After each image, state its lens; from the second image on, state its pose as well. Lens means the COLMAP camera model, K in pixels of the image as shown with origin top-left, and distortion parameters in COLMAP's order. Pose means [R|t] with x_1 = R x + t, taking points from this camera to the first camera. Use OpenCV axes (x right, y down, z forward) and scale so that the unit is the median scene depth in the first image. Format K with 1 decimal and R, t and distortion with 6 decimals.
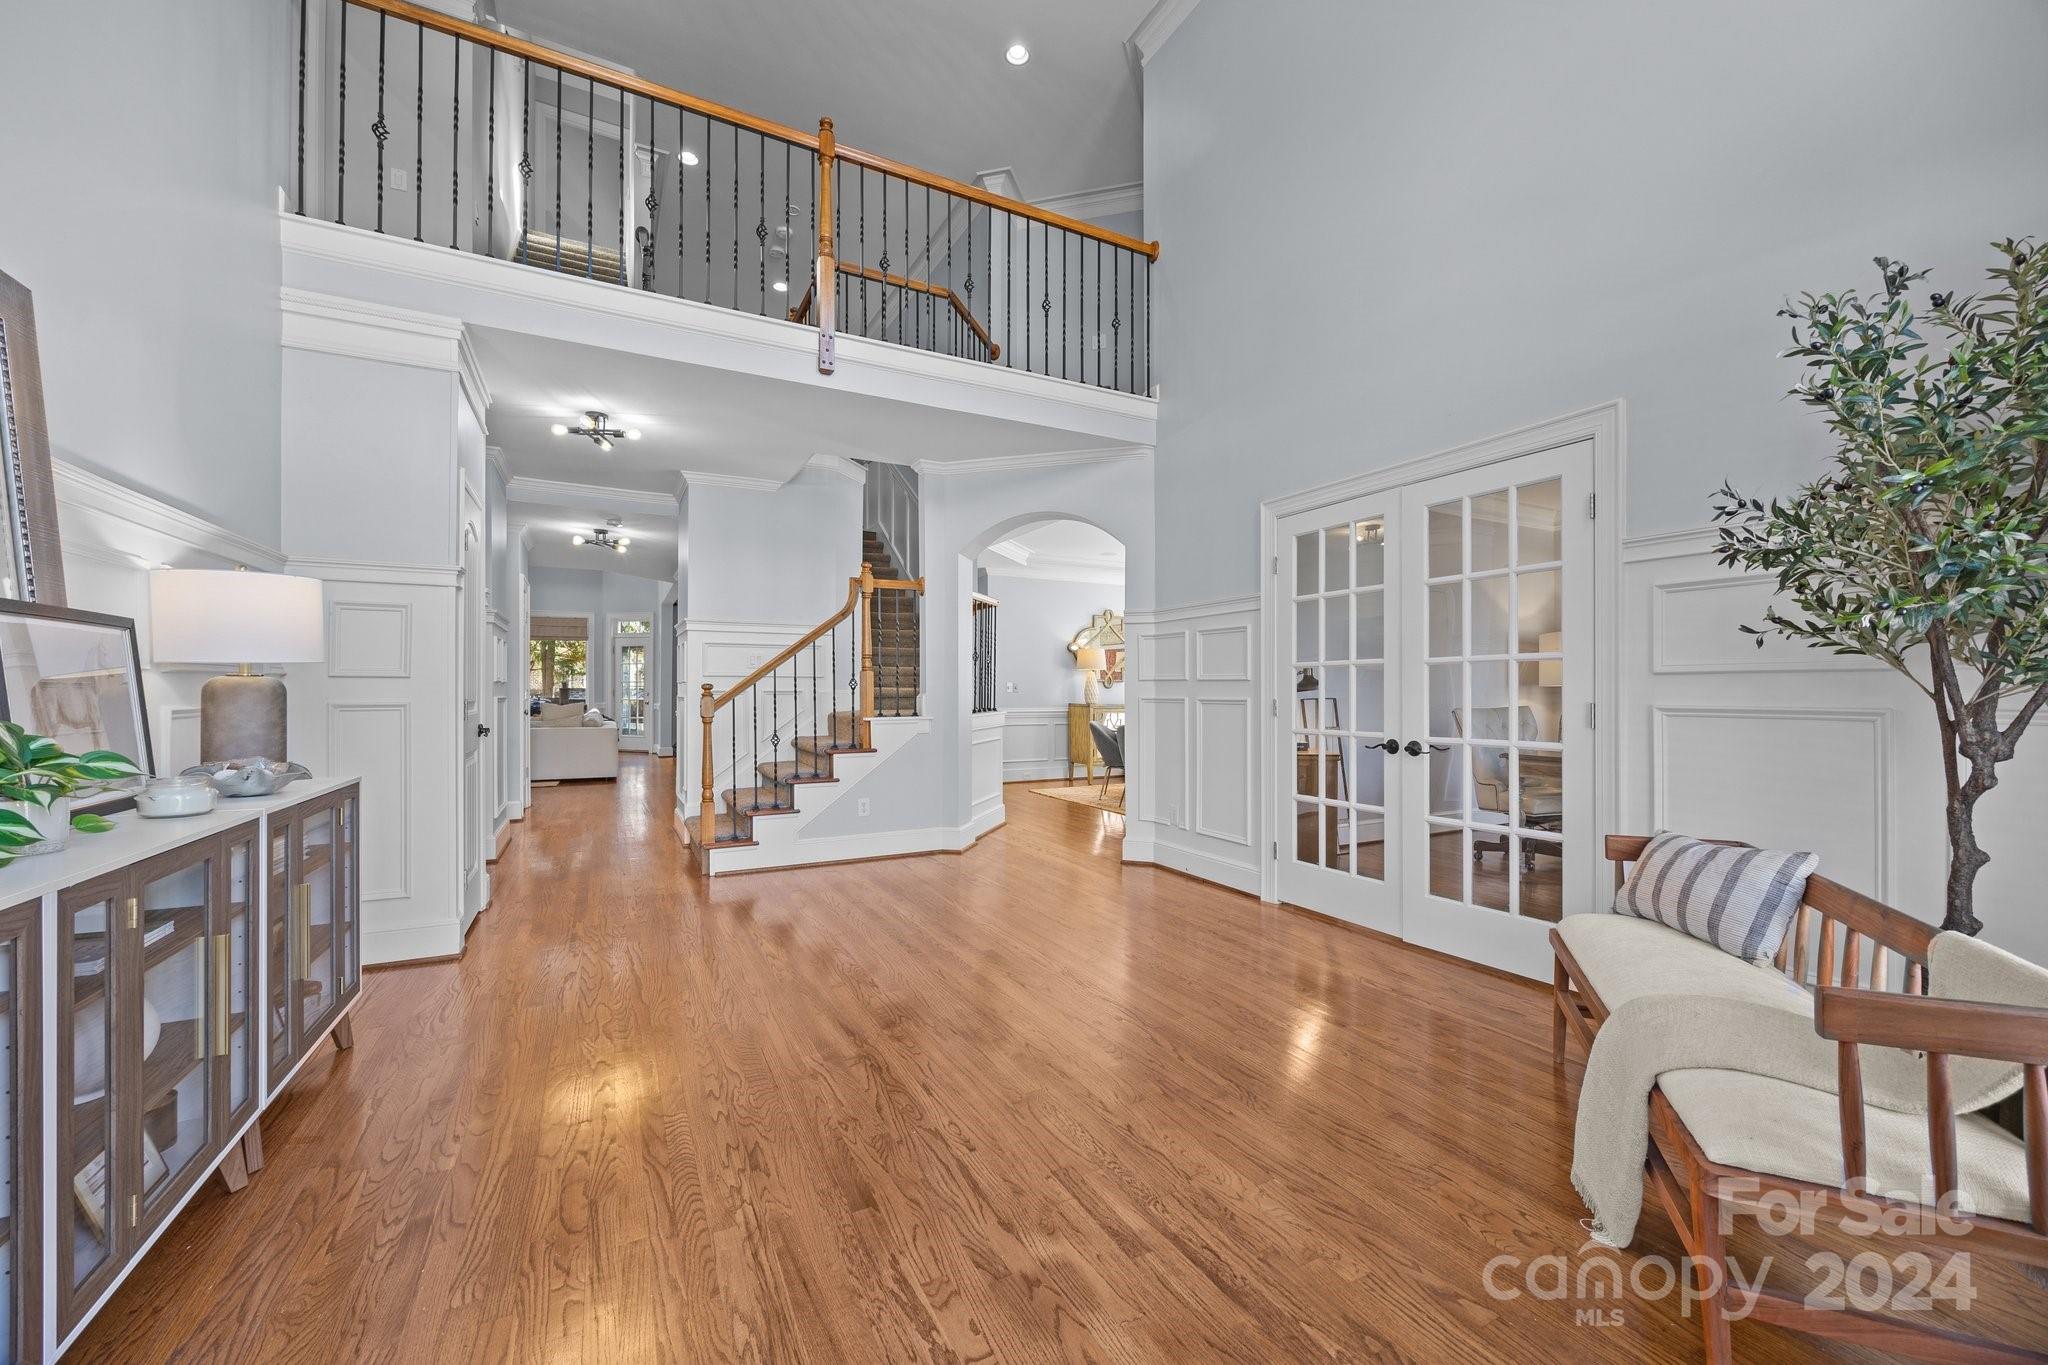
lens RADIAL K [[784.7, 0, 1028.5], [0, 784.7, 686.3], [0, 0, 1]] dist [-0.005109, 0.000636]
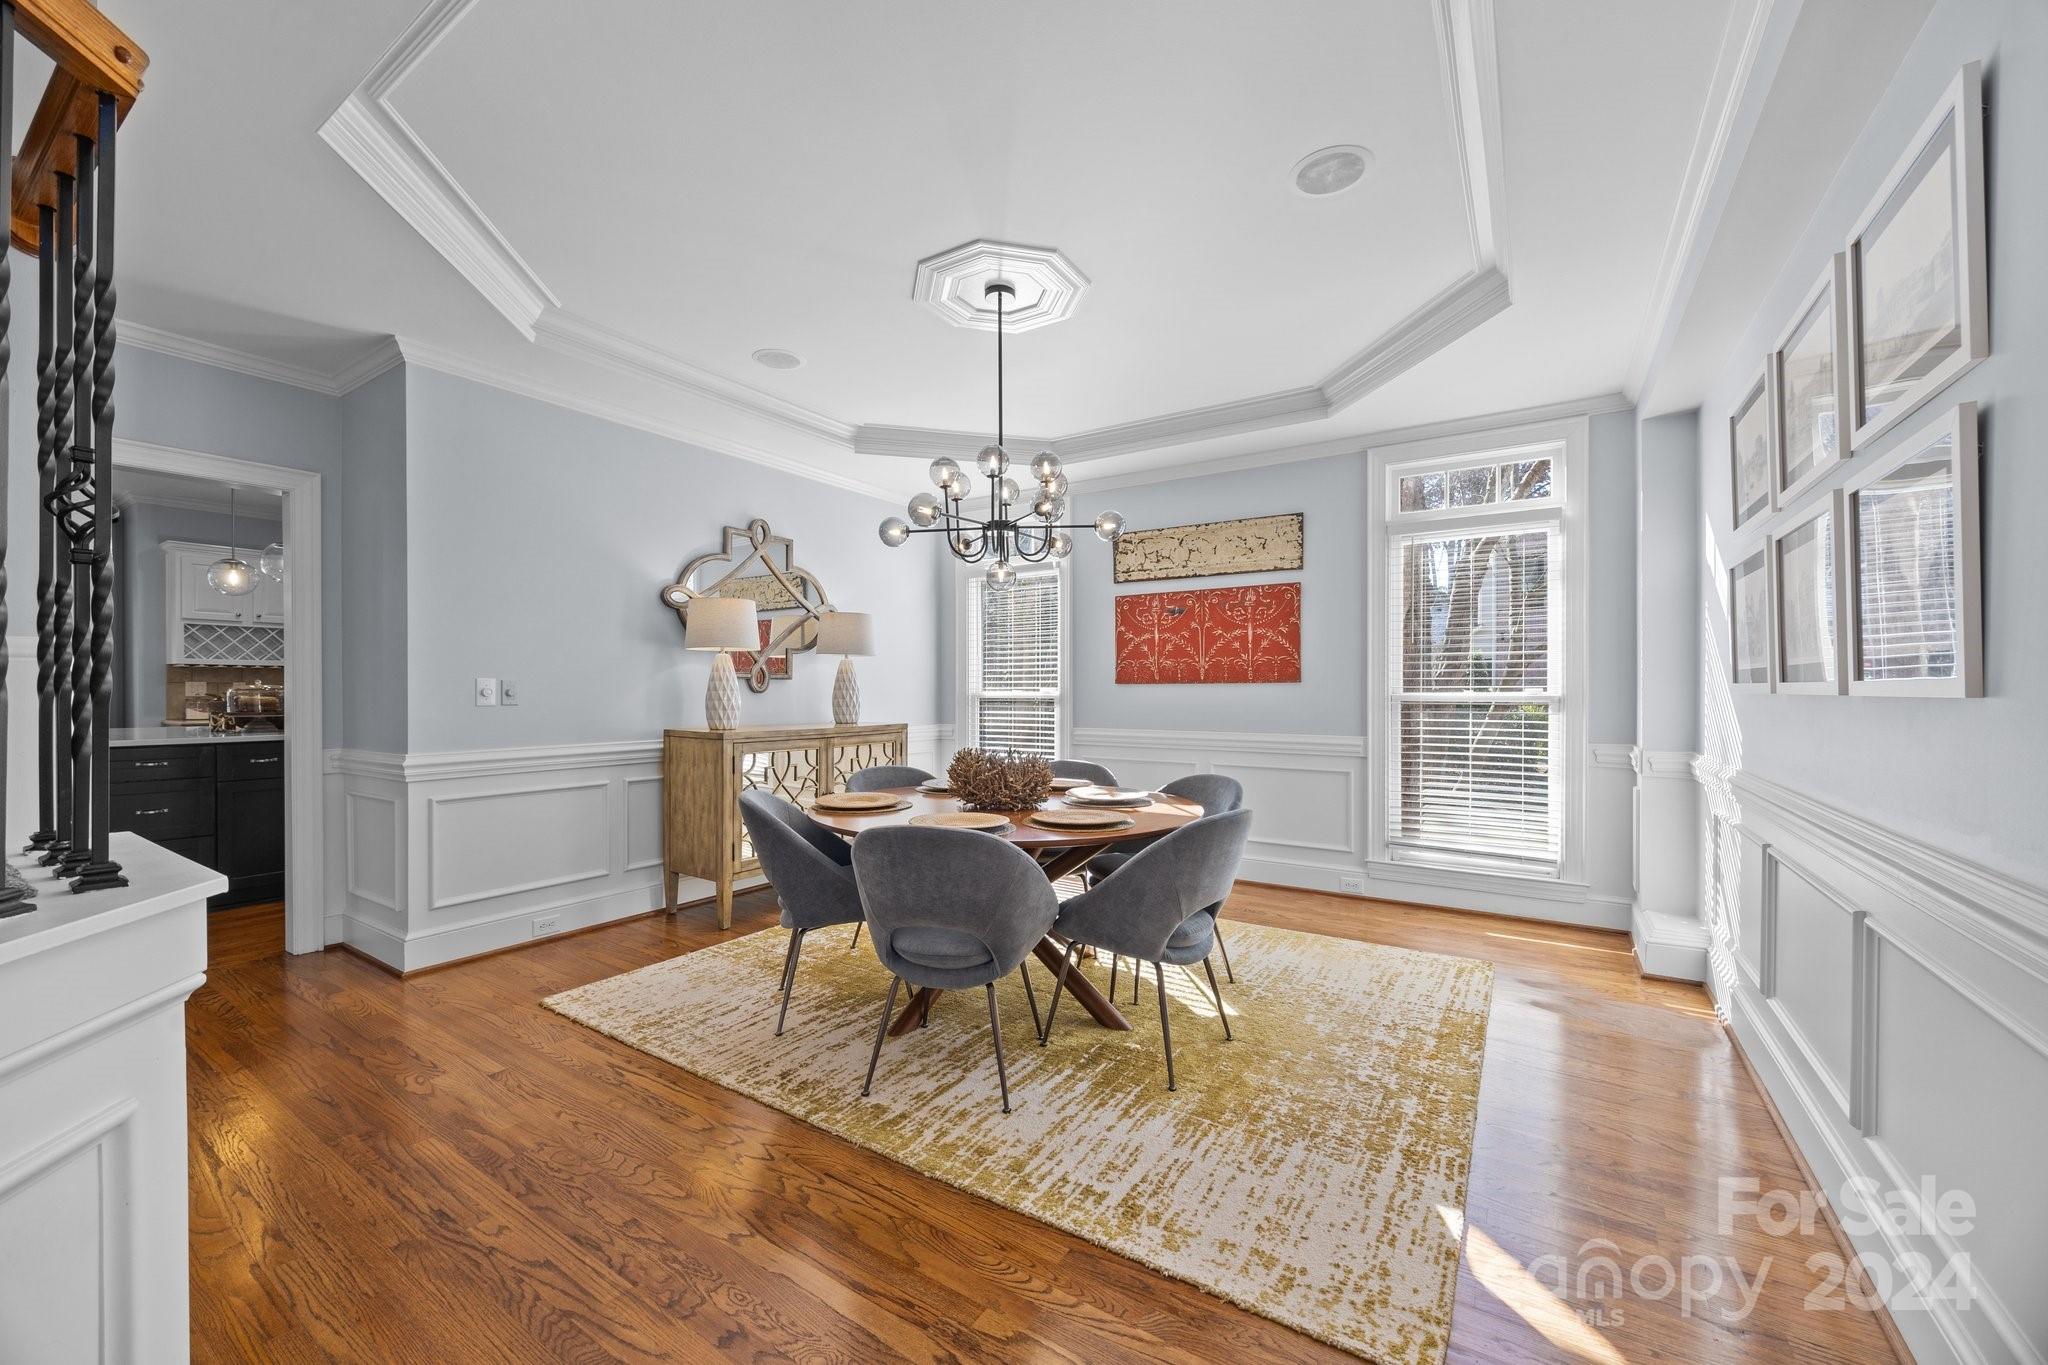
lens RADIAL K [[784.7, 0, 1033.5], [0, 784.7, 694.7], [0, 0, 1]] dist [-0.005109, 0.000636]
pose [[0.875483, -0.003970, 0.483233, 0.025551], [-0.000446, 0.999959, 0.009023, -0.000674], [-0.483250, -0.008115, 0.875445, 0.634116]]
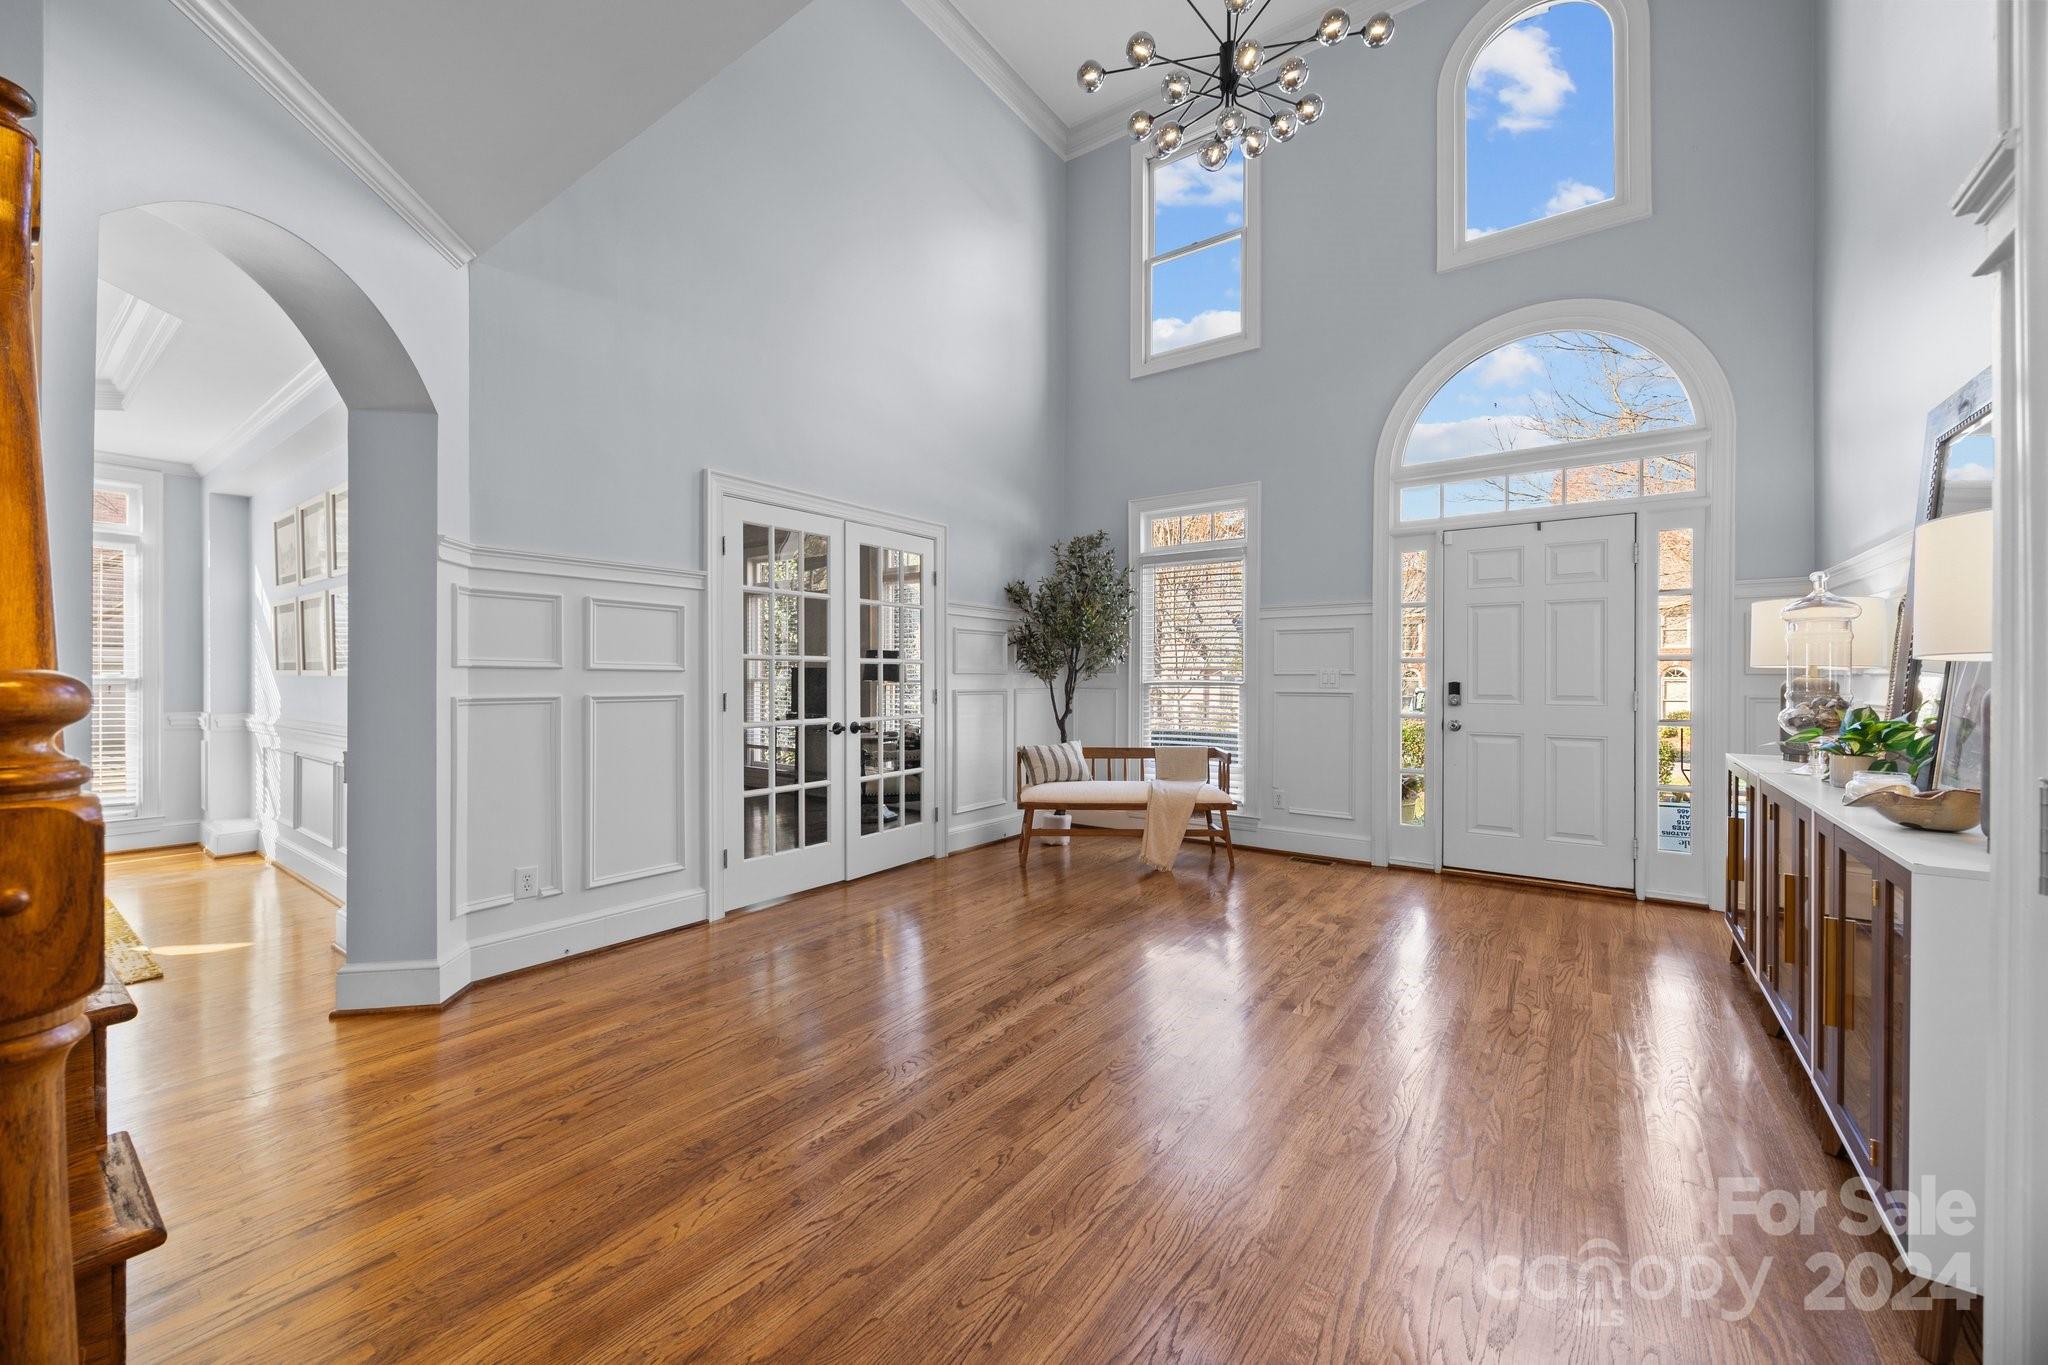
lens RADIAL K [[784.7, 0, 1008.9], [0, 784.7, 681.1], [0, 0, 1]] dist [-0.005109, 0.000636]
pose [[-0.427130, -0.008054, 0.904154, -0.319218], [-0.009631, 0.999944, 0.004357, -0.002504], [-0.904139, -0.006847, -0.427183, 0.533855]]
